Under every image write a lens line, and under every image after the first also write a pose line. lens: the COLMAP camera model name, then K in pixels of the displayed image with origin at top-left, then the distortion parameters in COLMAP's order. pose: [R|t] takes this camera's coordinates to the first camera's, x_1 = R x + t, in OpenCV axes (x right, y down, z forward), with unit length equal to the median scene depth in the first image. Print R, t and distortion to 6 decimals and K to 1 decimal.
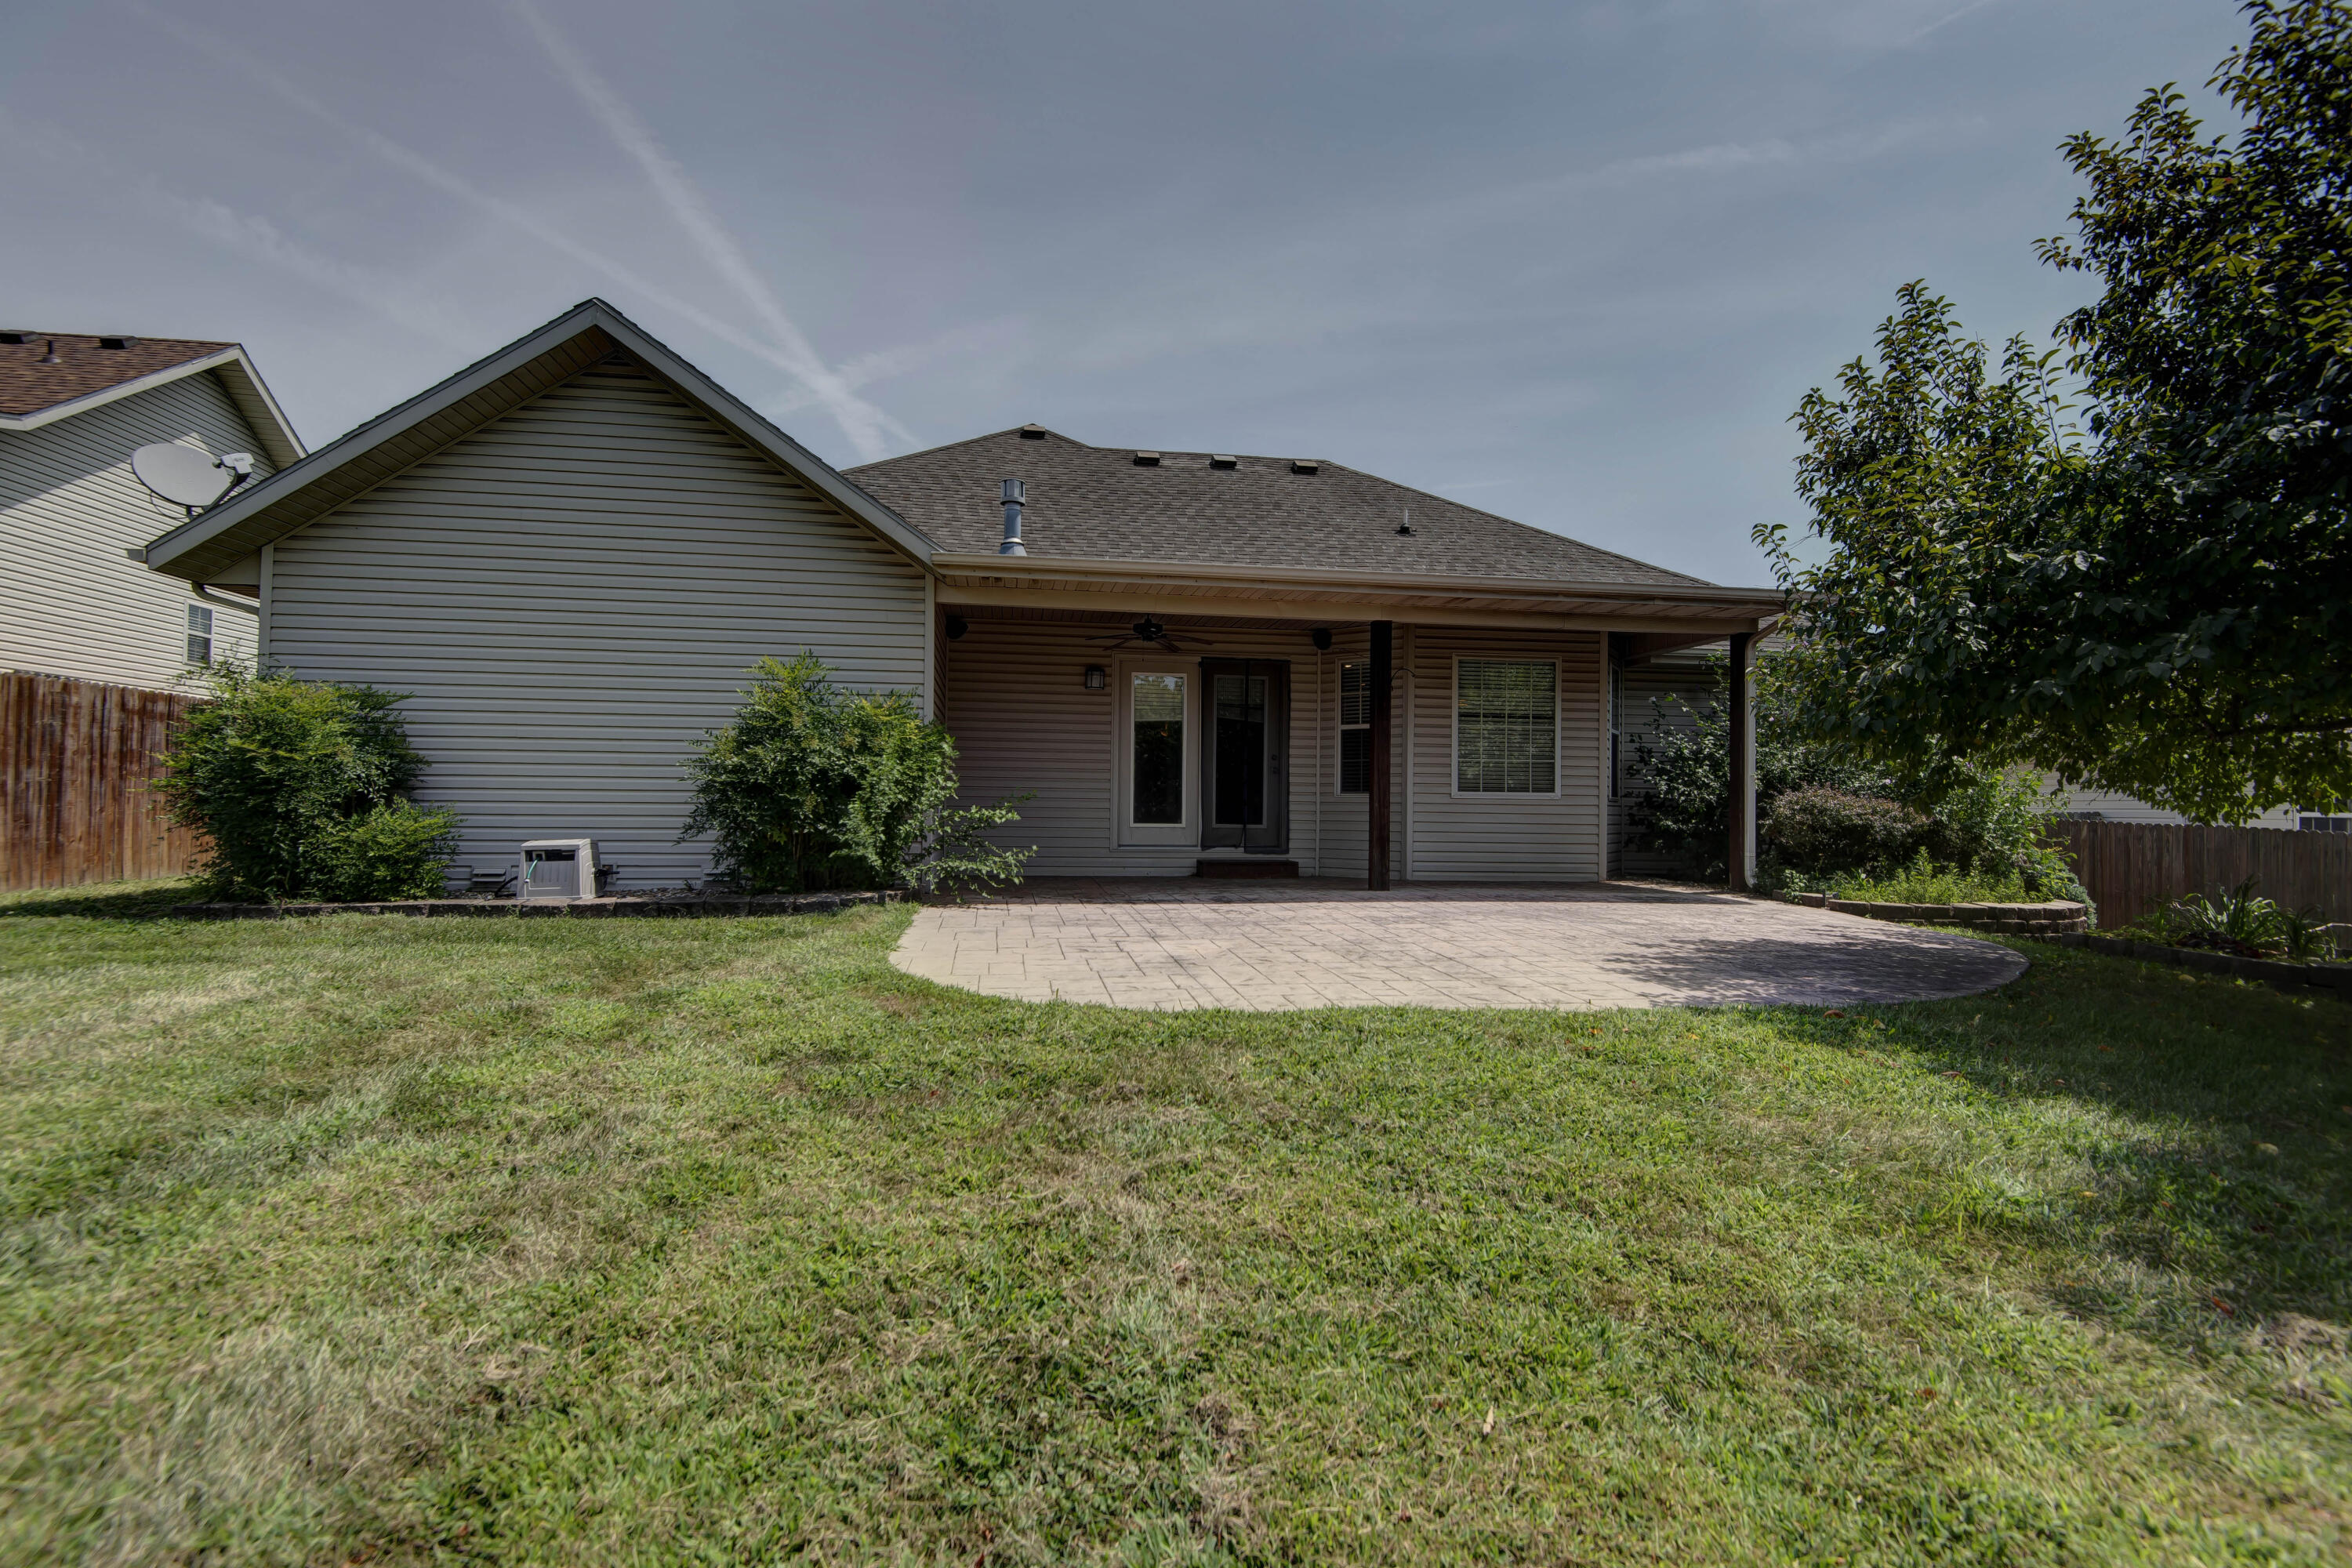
lens RADIAL K [[1076.0, 0, 1178.1], [0, 1076.0, 789.2], [0, 0, 1]] dist [0.010938, -0.002032]
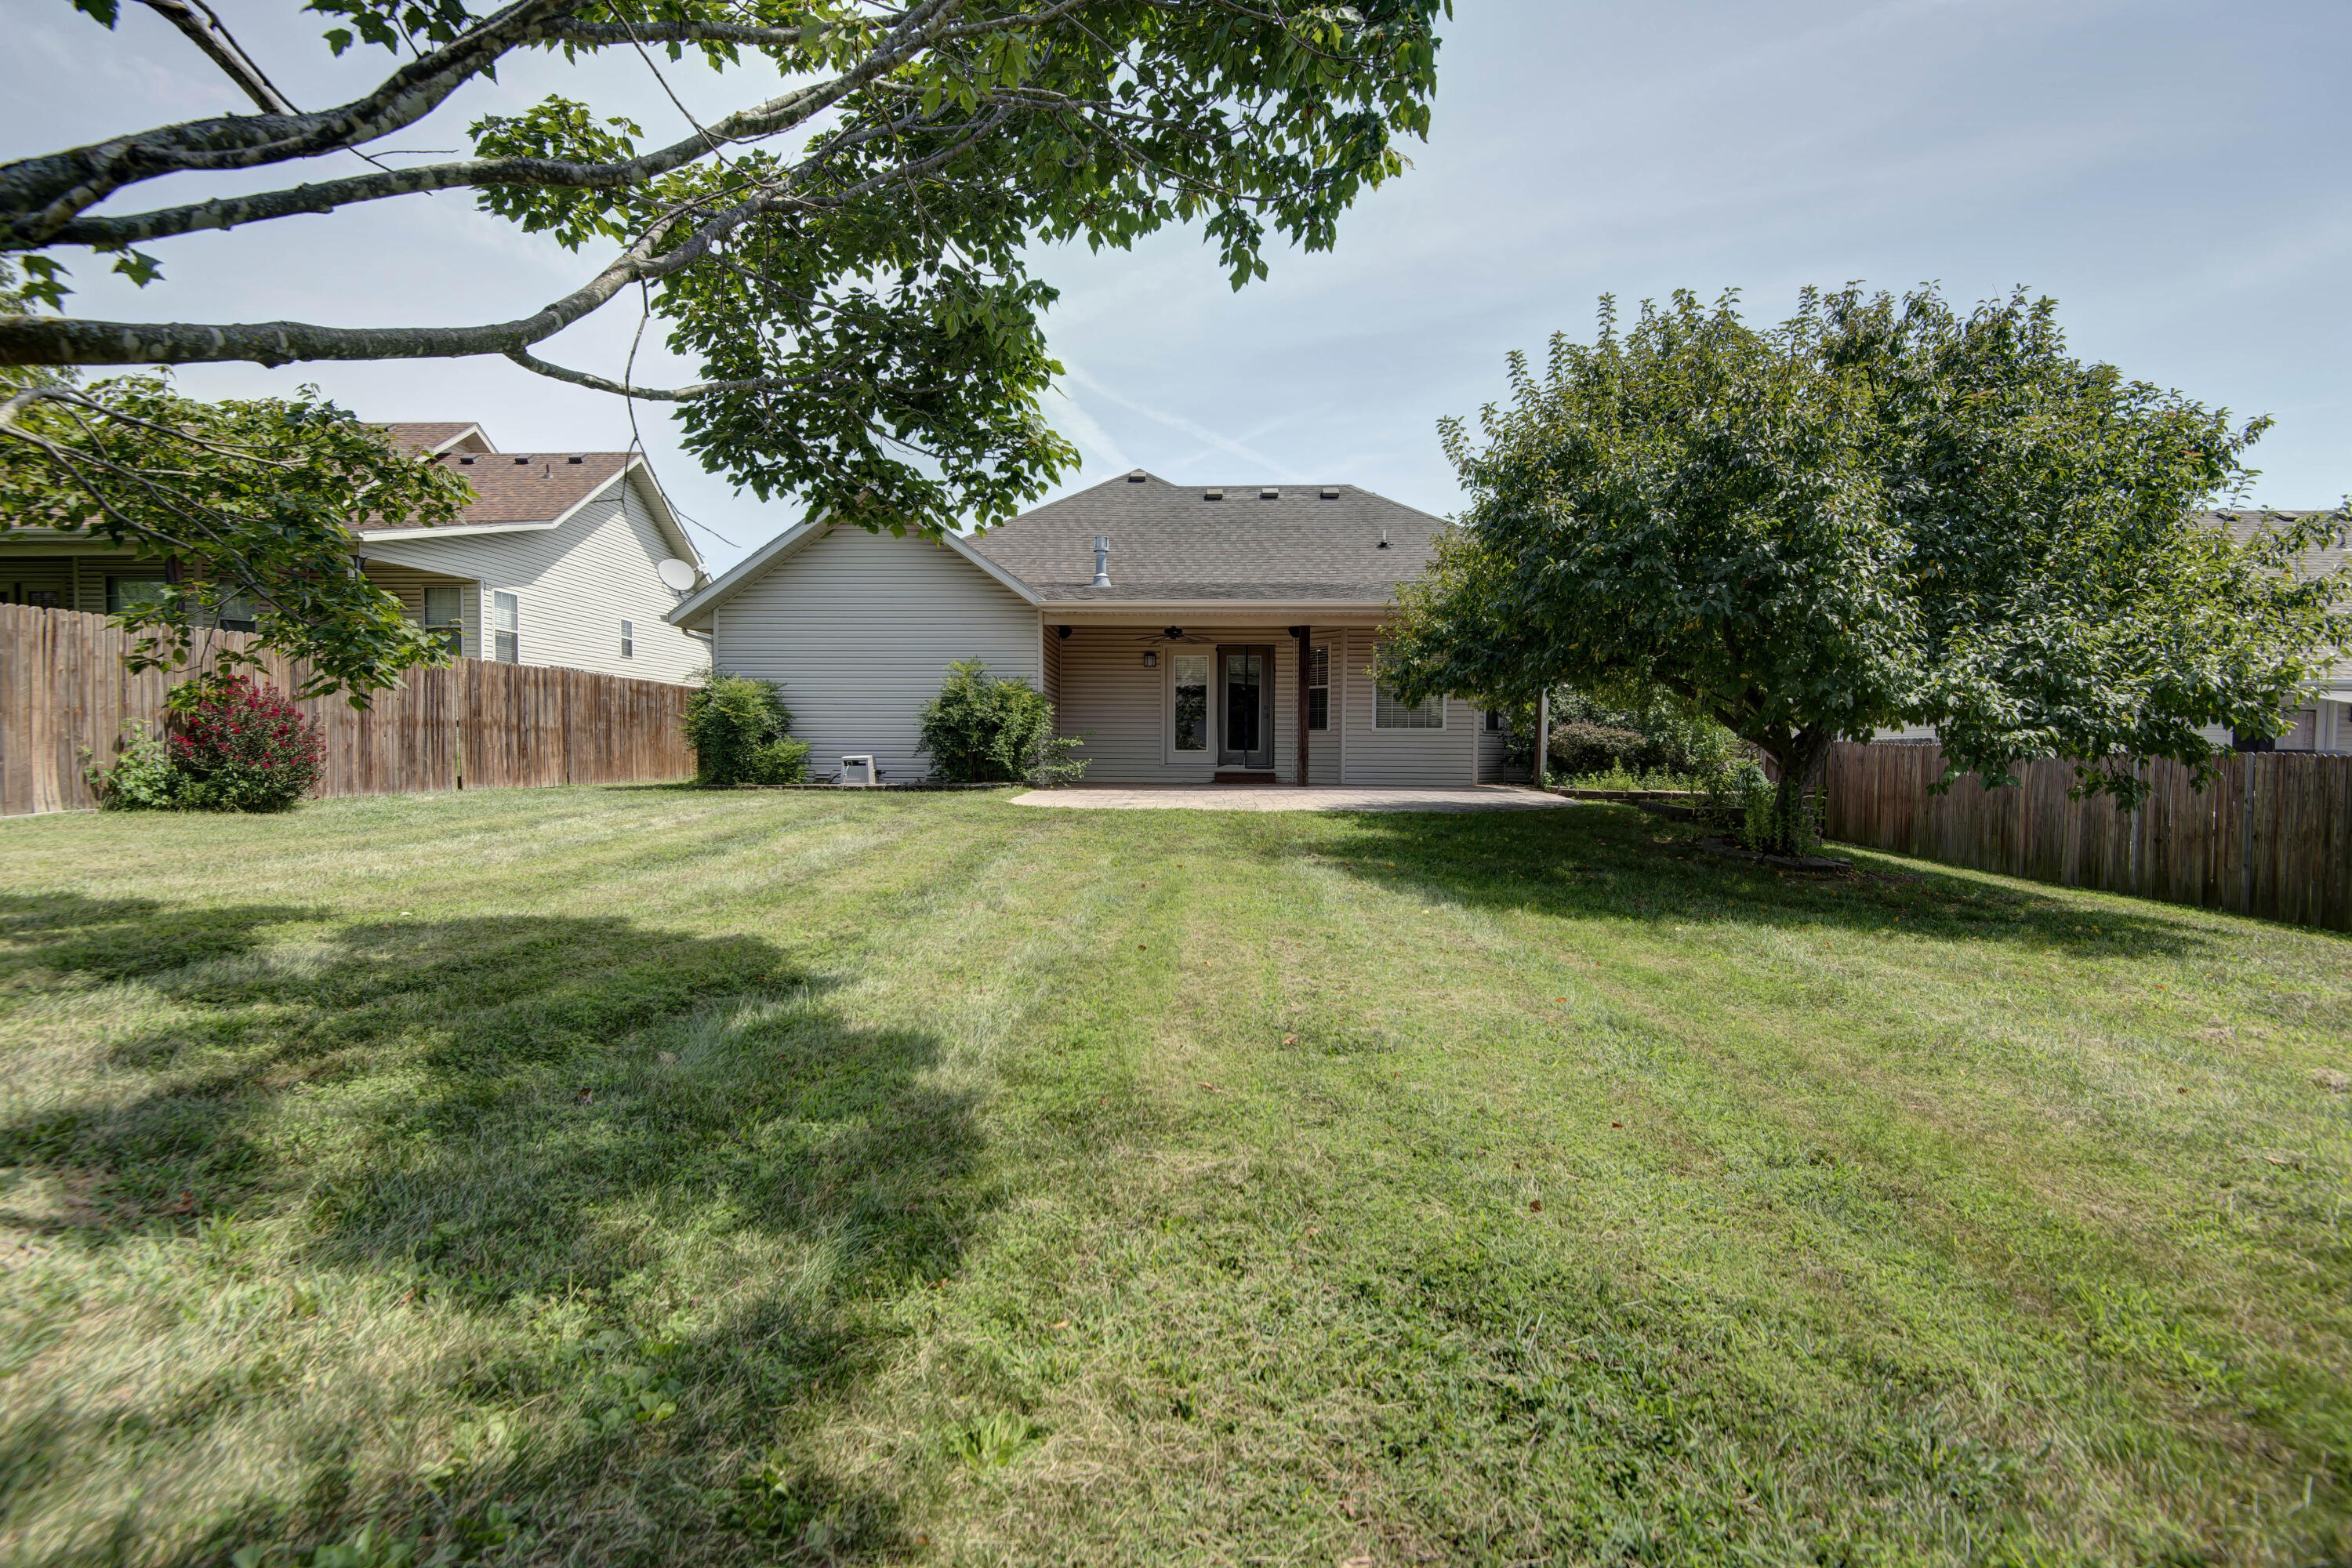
lens RADIAL K [[1076.0, 0, 1173.1], [0, 1076.0, 774.5], [0, 0, 1]] dist [0.010938, -0.002032]
pose [[0.983504, -0.002369, -0.180871, 0.354147], [0.009256, 0.999263, 0.037245, 0.012766], [0.180650, -0.038305, 0.982801, -0.837615]]
